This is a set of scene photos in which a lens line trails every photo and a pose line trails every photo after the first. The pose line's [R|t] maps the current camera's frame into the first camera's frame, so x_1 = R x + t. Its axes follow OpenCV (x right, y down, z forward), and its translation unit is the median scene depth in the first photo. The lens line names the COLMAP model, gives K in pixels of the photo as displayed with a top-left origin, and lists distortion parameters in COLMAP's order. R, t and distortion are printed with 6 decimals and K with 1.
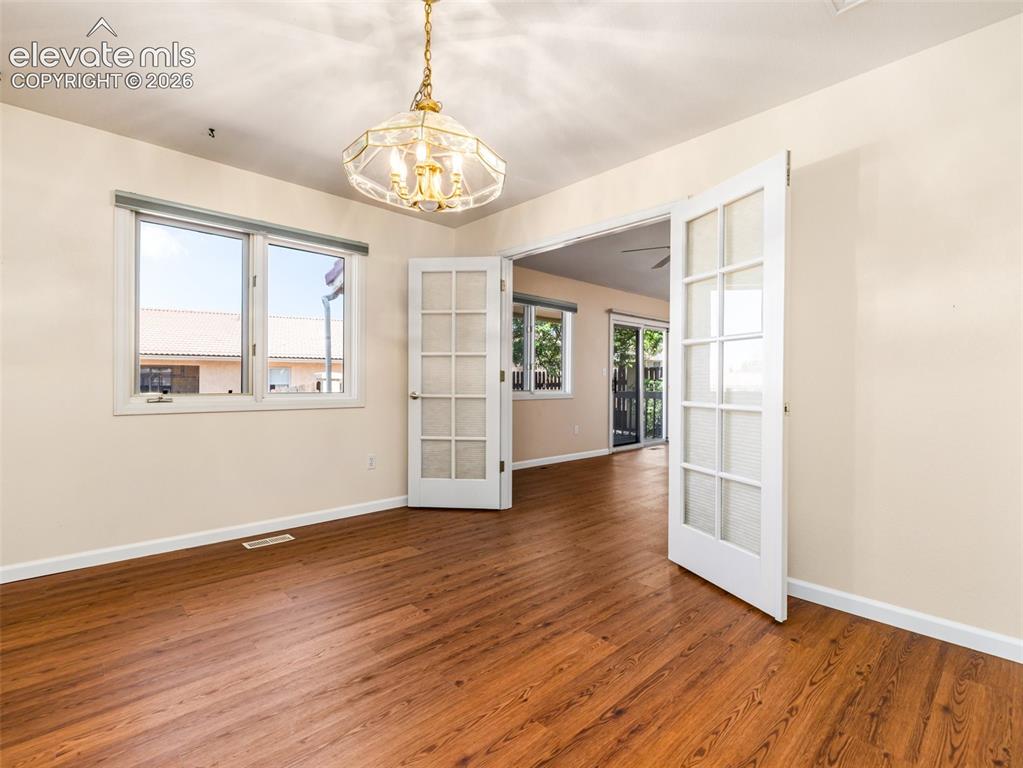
lens RADIAL K [[486.6, 0, 505.2], [0, 486.6, 384.1], [0, 0, 1]] dist [-0.000590, 0.000238]
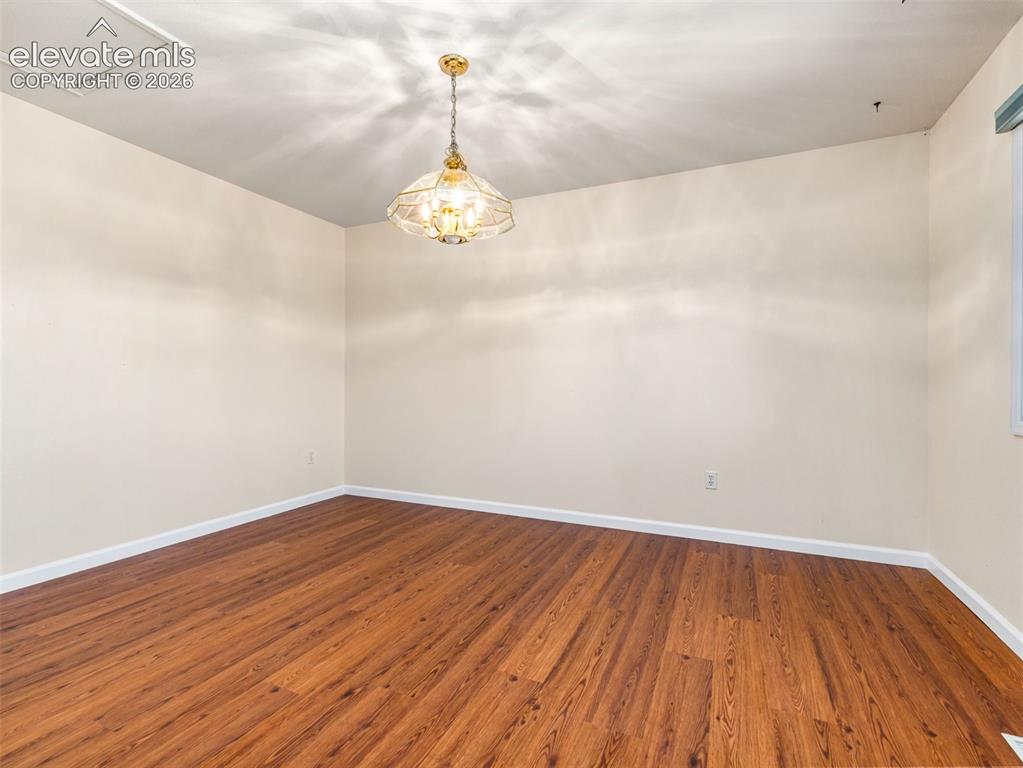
lens RADIAL K [[486.6, 0, 511.5], [0, 486.6, 382.2], [0, 0, 1]] dist [-0.000590, 0.000238]
pose [[-0.921099, -0.007913, -0.389247, 0.163268], [-0.011210, 0.999918, 0.006200, -0.008026], [0.389166, 0.010074, -0.921112, 1.934857]]
